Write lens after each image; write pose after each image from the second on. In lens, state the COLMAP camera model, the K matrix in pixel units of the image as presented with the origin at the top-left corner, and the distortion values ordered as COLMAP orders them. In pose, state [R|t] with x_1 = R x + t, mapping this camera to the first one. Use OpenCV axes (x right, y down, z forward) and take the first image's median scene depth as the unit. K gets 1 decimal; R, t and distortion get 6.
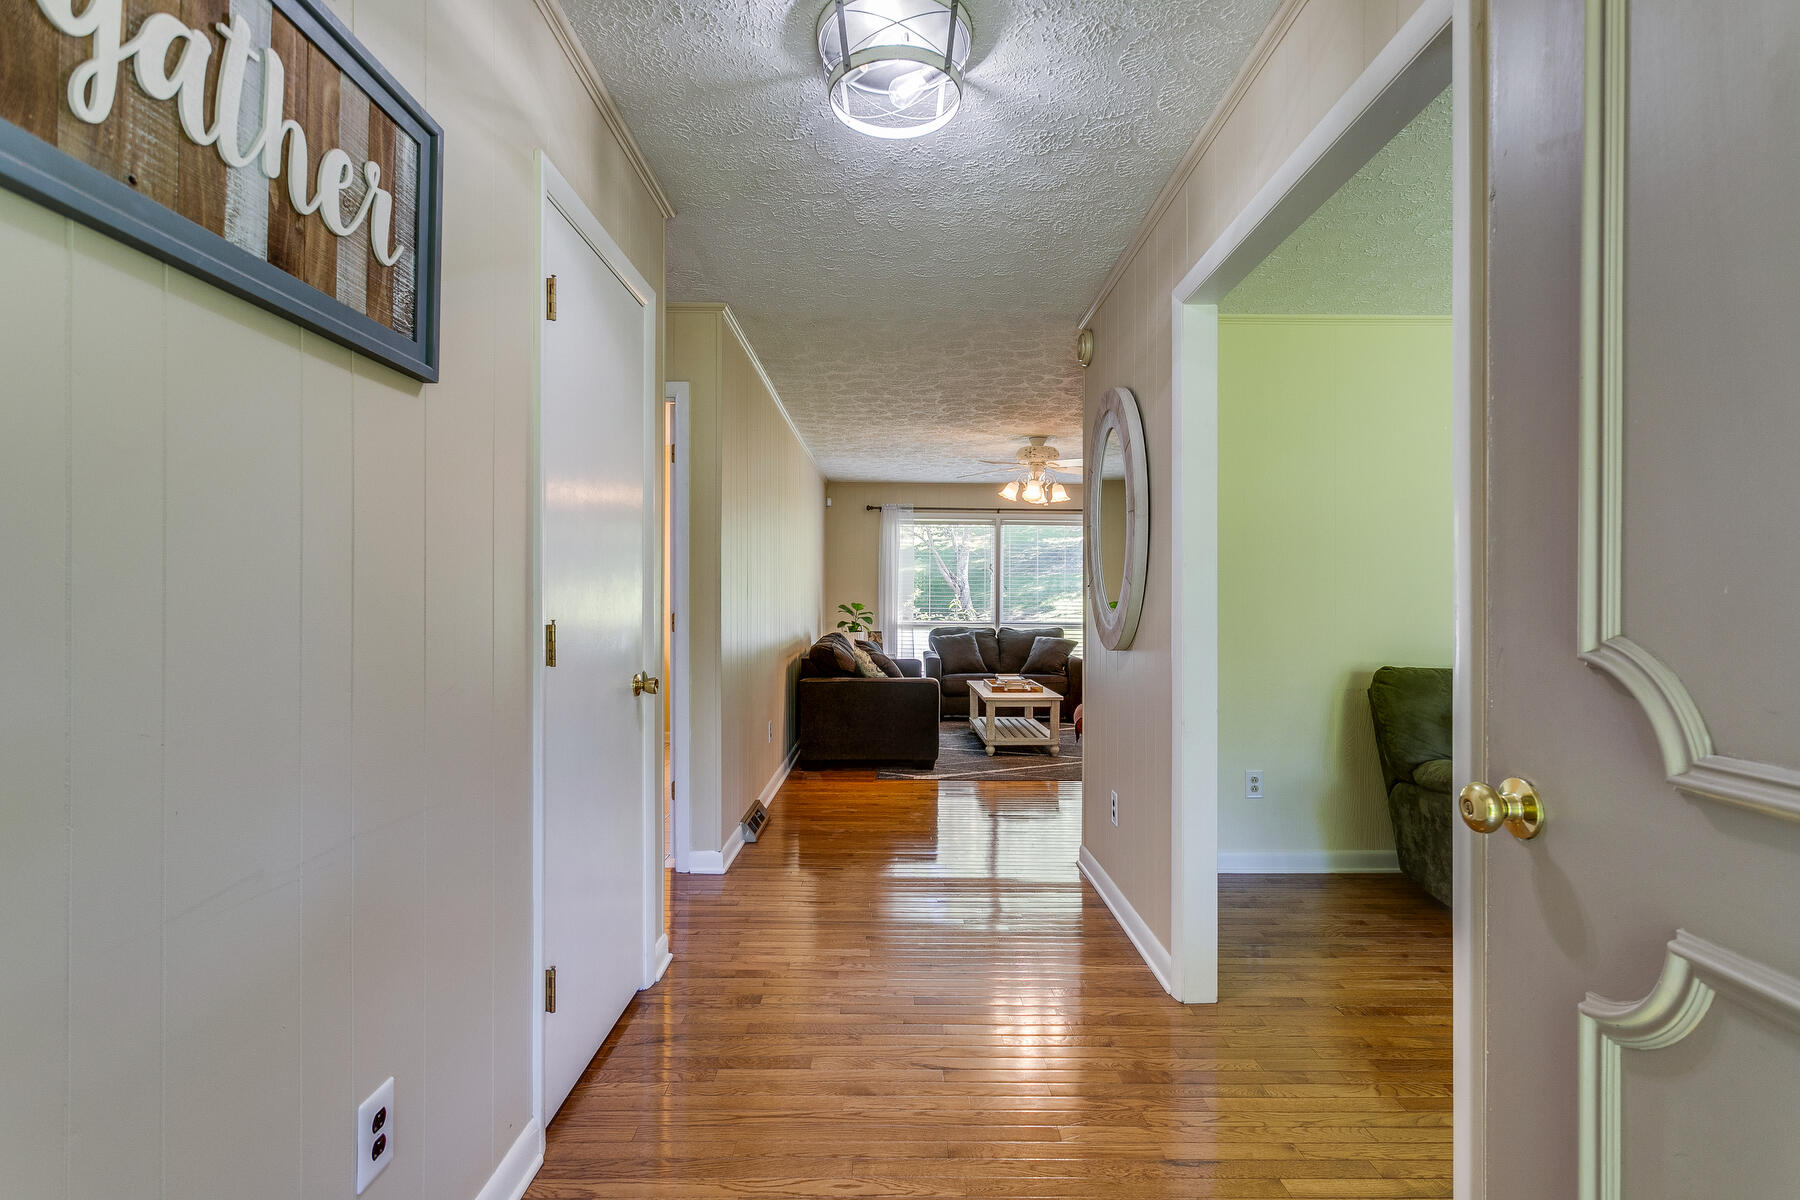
lens RADIAL K [[851.6, 0, 901.0], [0, 851.6, 599.9], [0, 0, 1]] dist [0.005289, 0.000364]
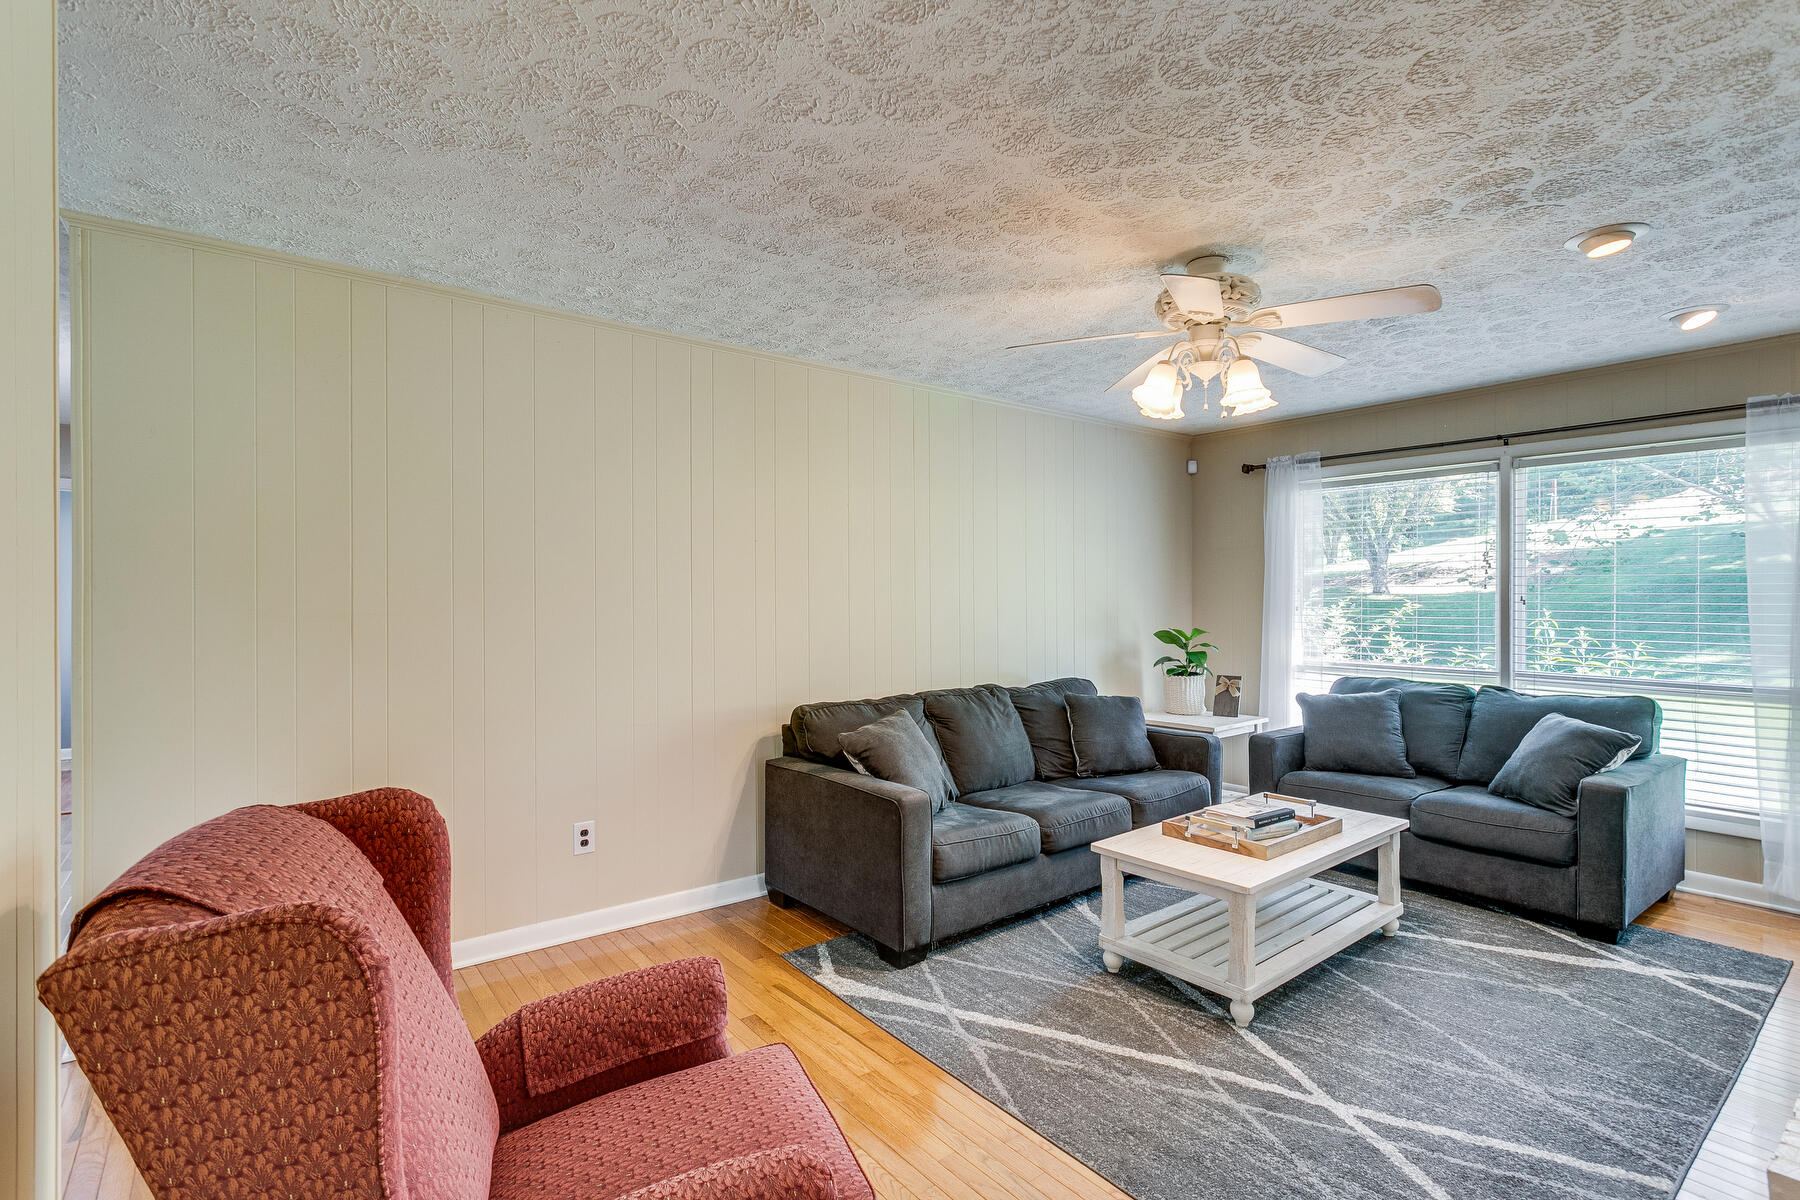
lens RADIAL K [[851.6, 0, 903.8], [0, 851.6, 596.2], [0, 0, 1]] dist [0.005289, 0.000364]
pose [[0.618540, -0.008753, -0.785704, 0.282358], [0.009796, 0.999946, -0.003428, -0.018374], [0.785692, -0.005576, 0.618593, 0.435438]]
